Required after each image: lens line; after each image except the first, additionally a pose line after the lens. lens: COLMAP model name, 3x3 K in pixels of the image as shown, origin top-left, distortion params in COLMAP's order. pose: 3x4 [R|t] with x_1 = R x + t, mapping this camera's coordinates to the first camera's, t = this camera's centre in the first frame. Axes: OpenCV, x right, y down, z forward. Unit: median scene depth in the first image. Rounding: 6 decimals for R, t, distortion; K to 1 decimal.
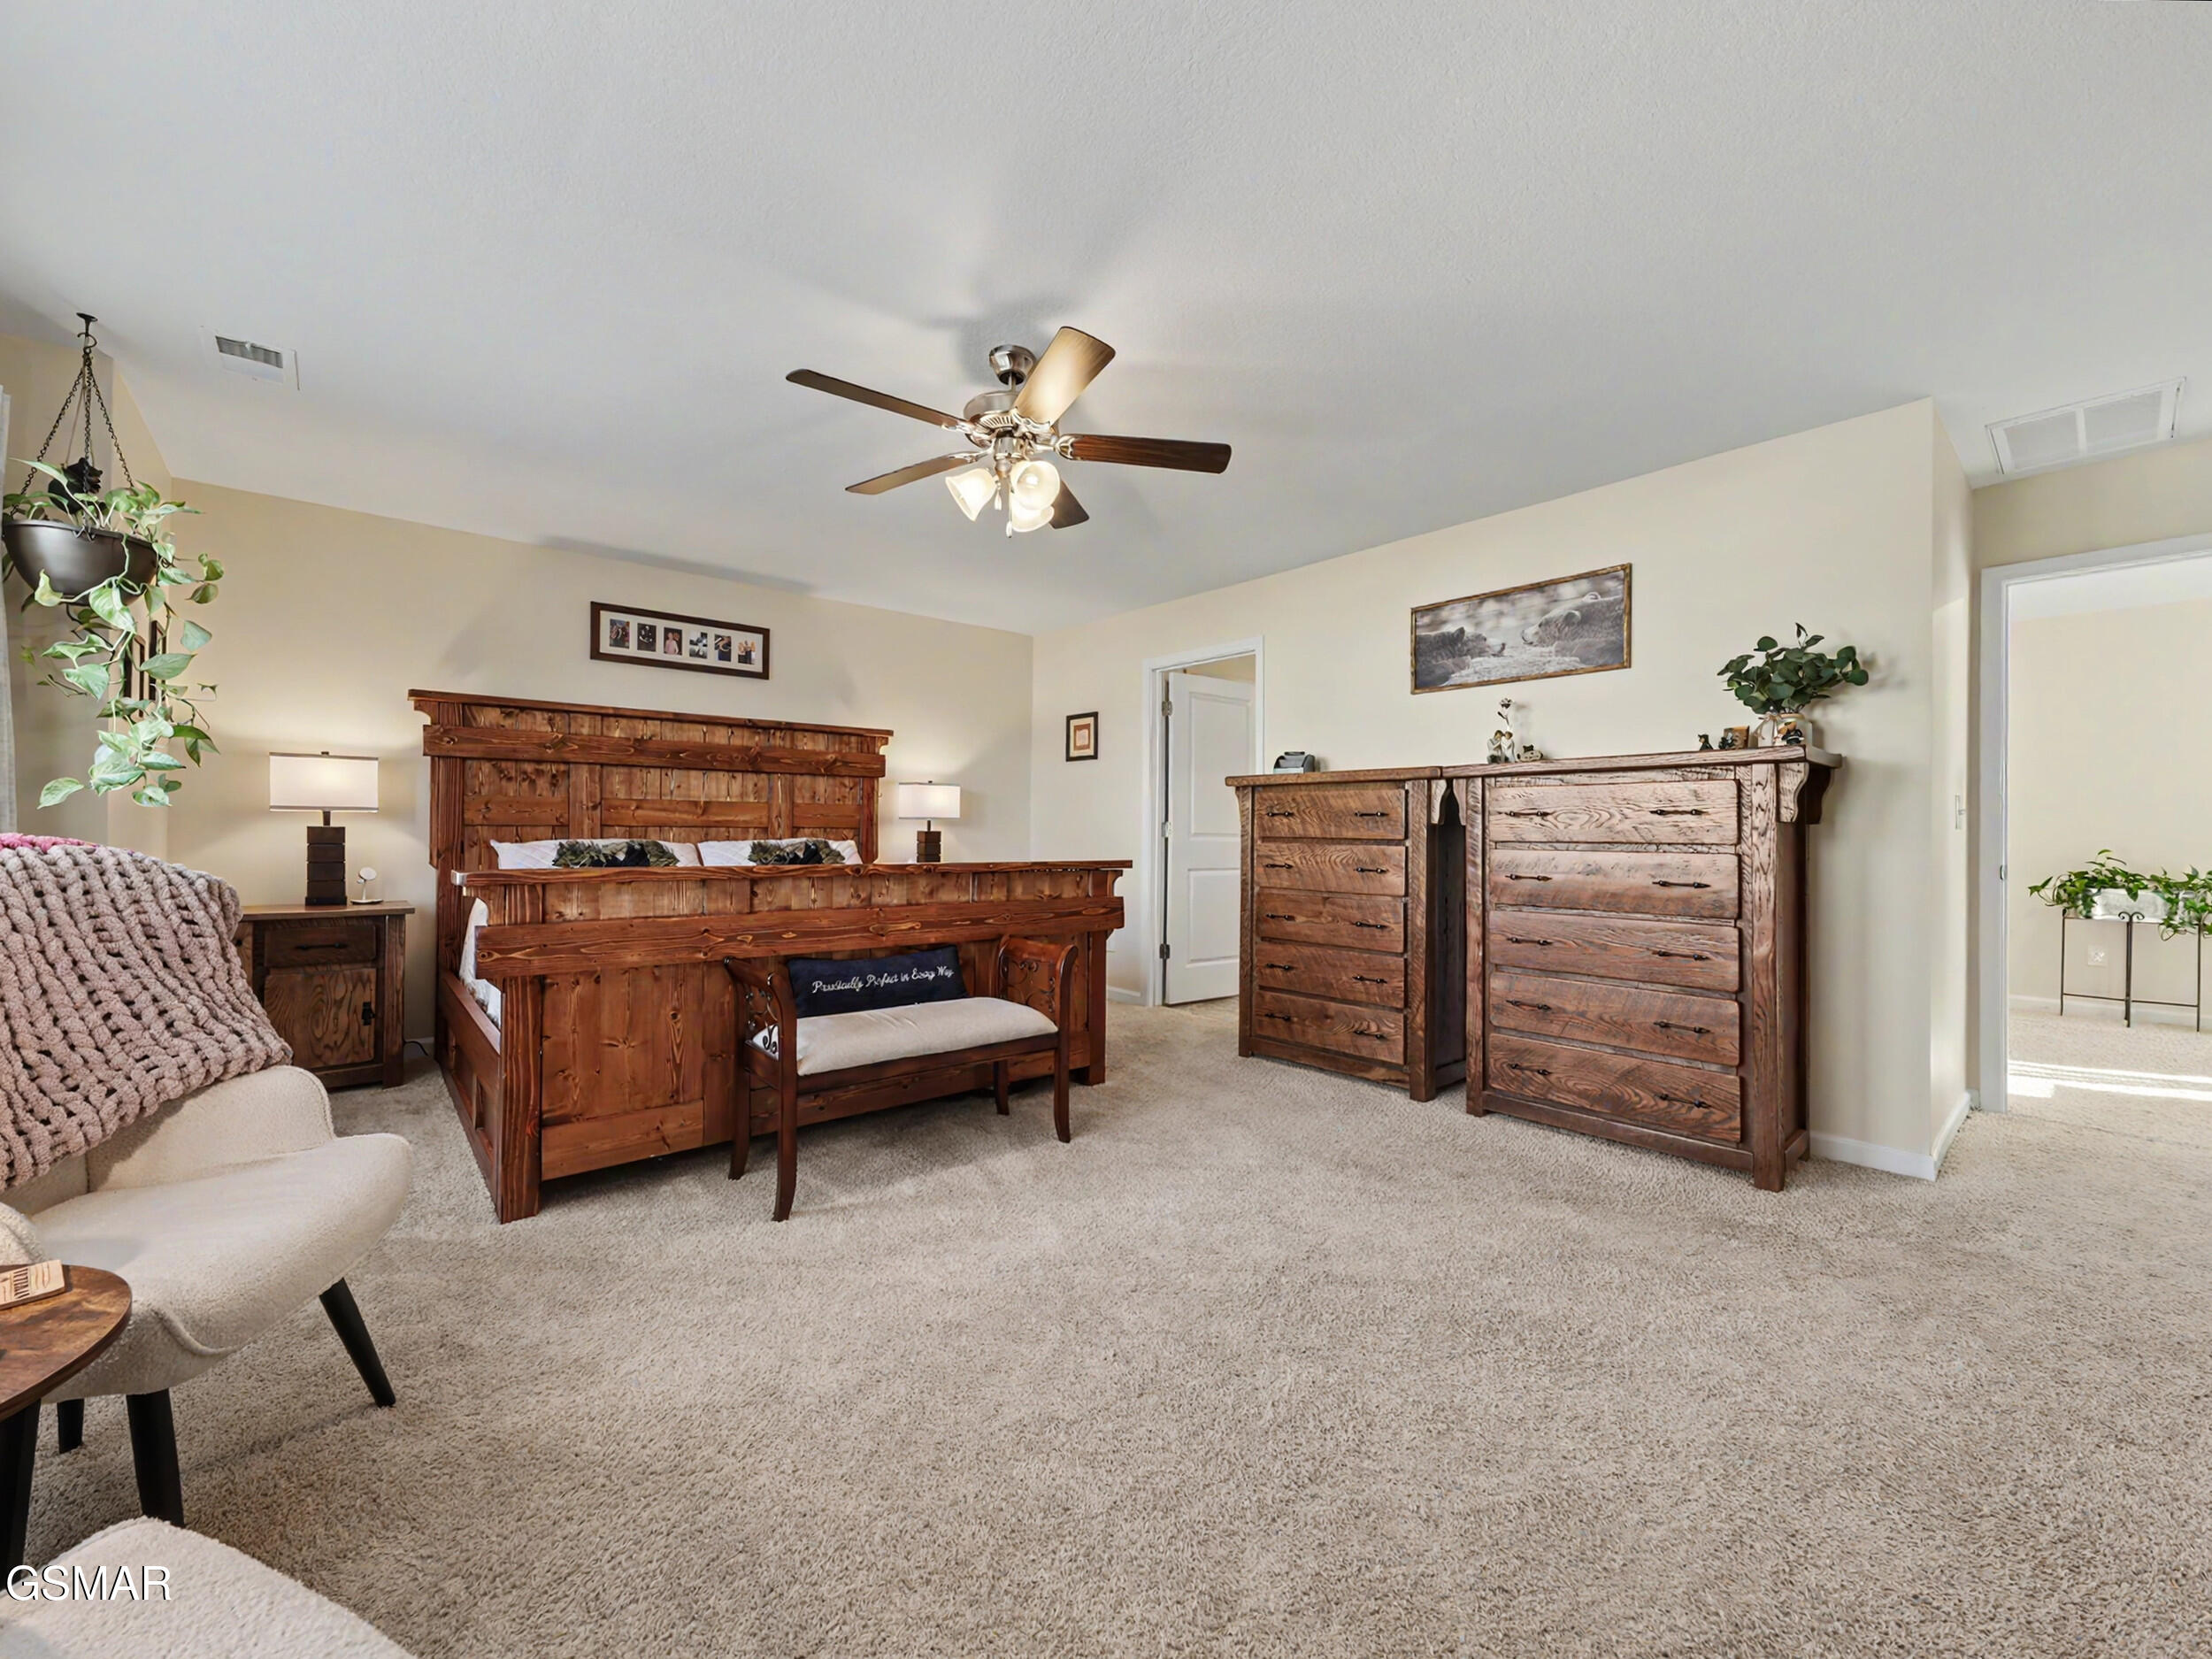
lens RADIAL K [[867.4, 0, 1119.4], [0, 867.4, 831.4], [0, 0, 1]] dist [0.004317, 0.000190]
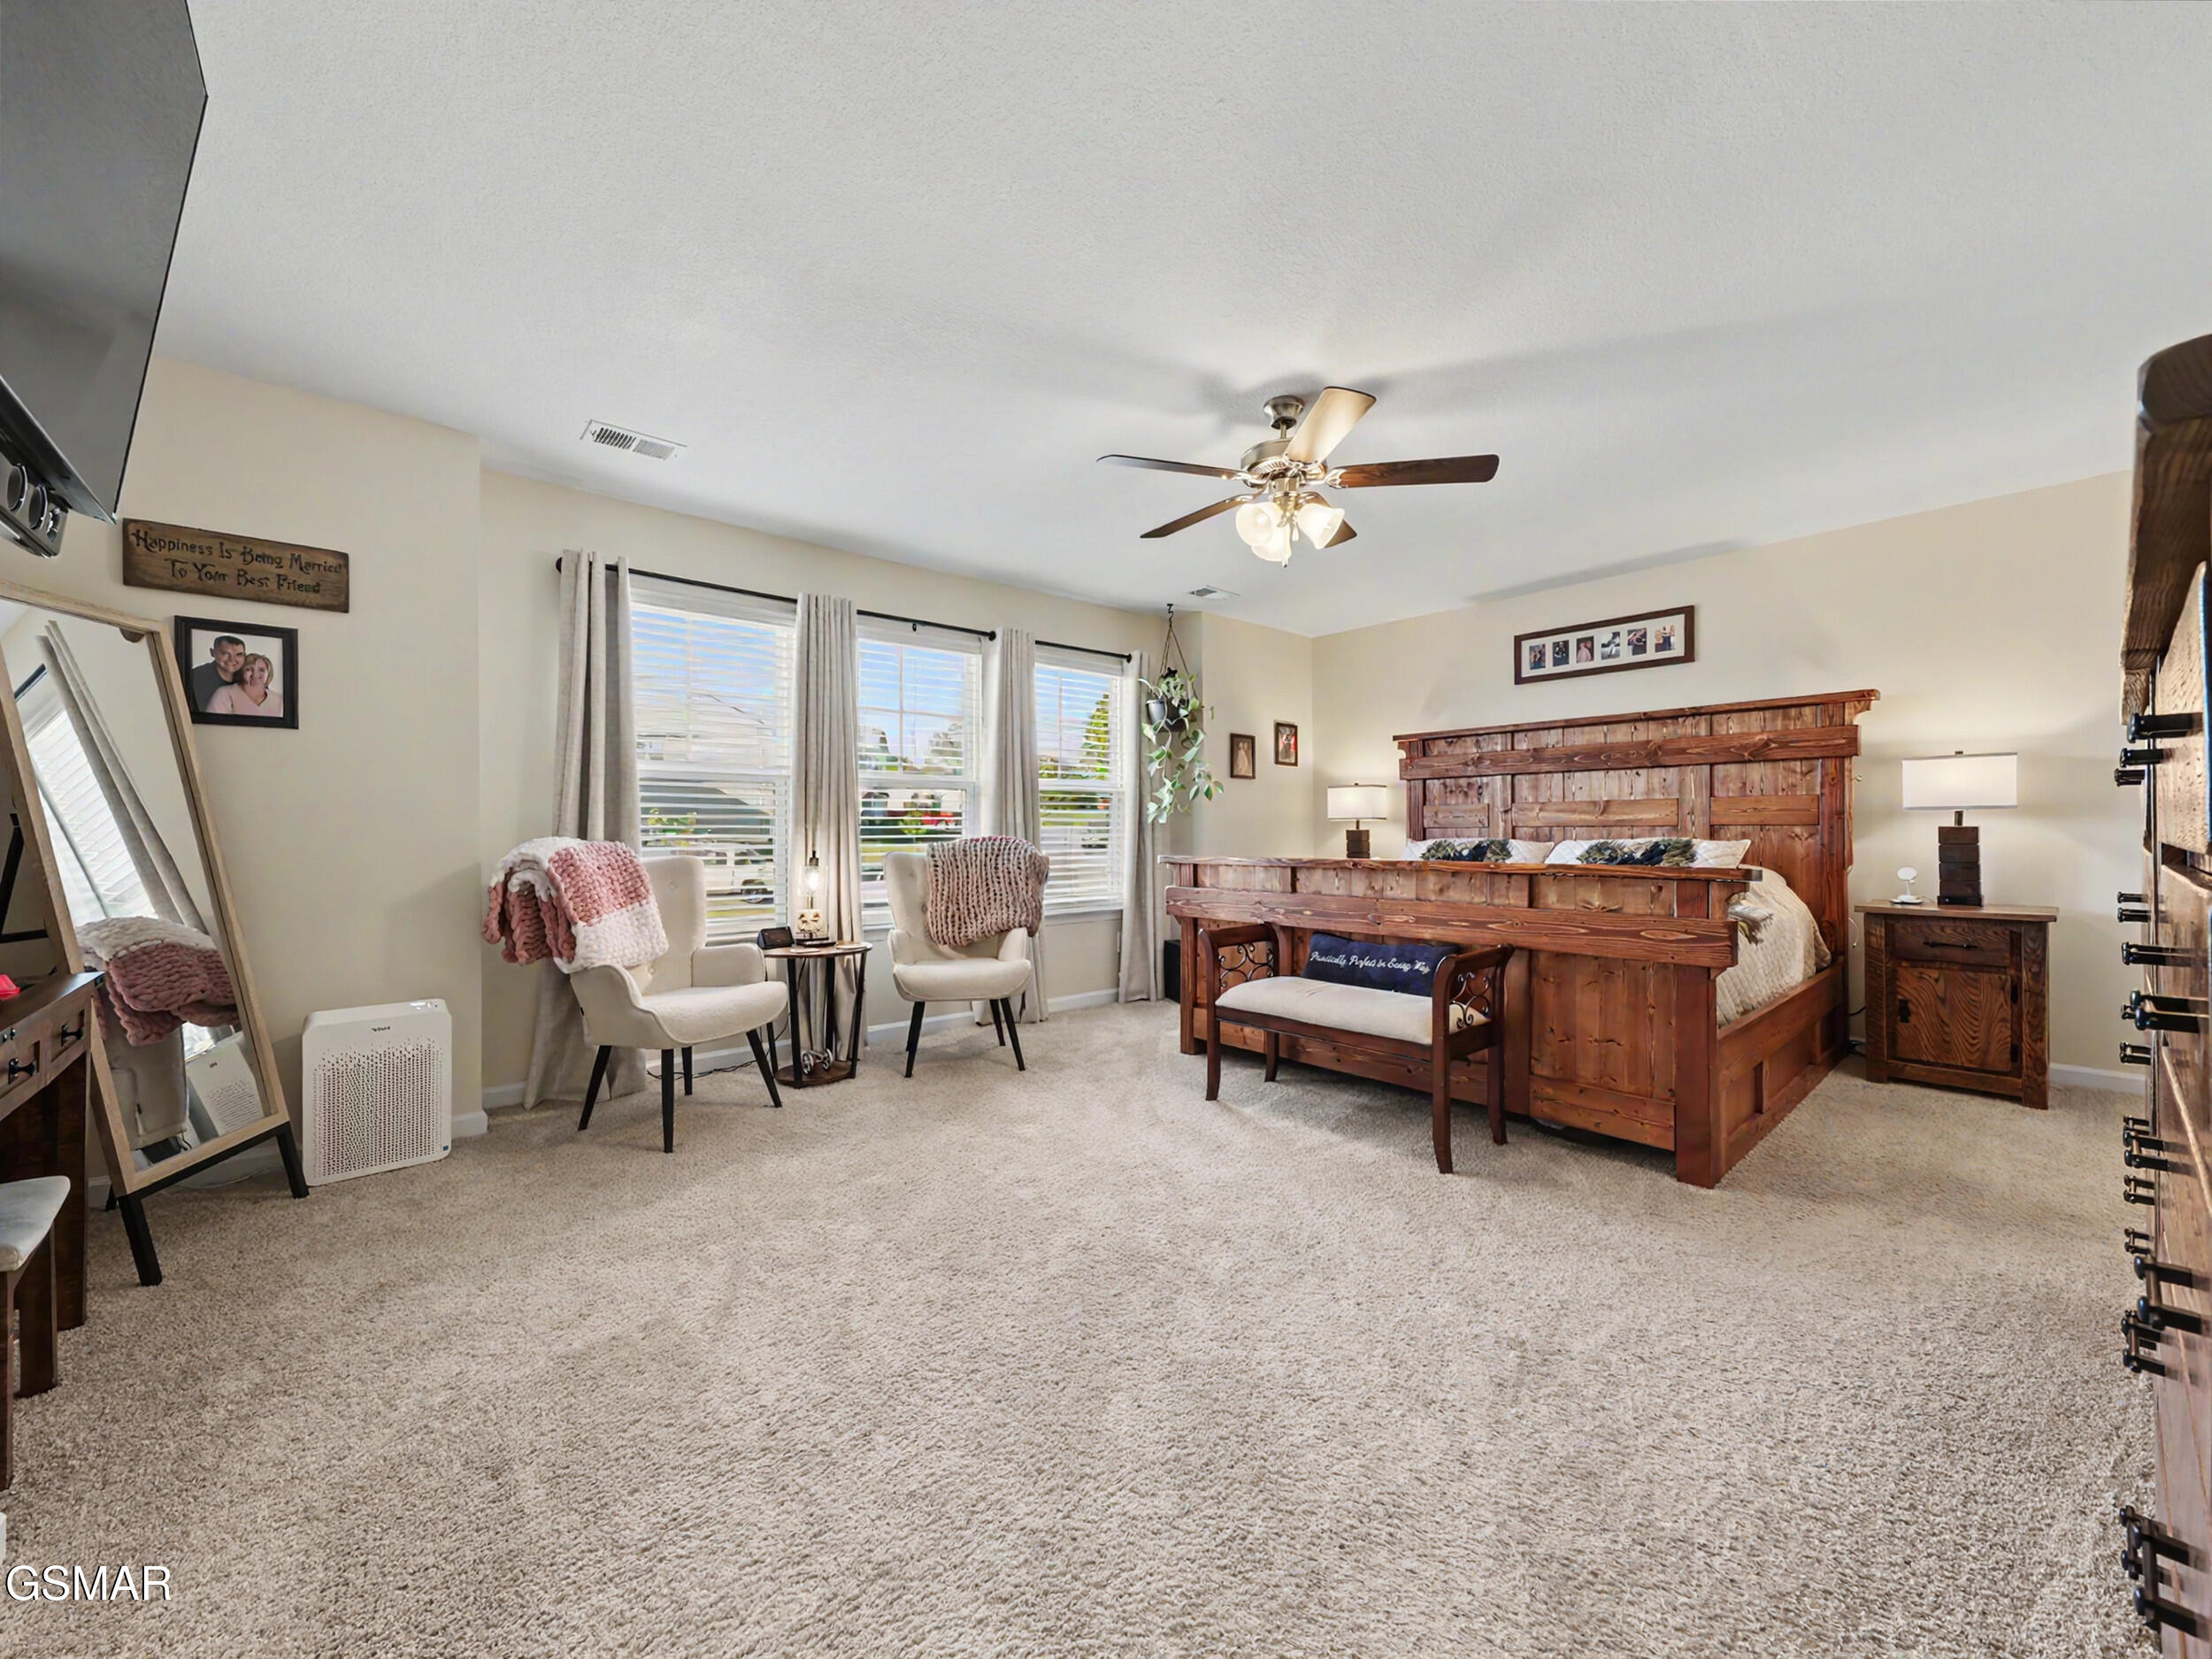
lens RADIAL K [[867.4, 0, 1109.6], [0, 867.4, 834.1], [0, 0, 1]] dist [0.004317, 0.000190]
pose [[0.024538, -0.004920, -0.999687, 0.543849], [0.008293, 0.999954, -0.004718, 0.004733], [0.999665, -0.008175, 0.024577, 0.412406]]
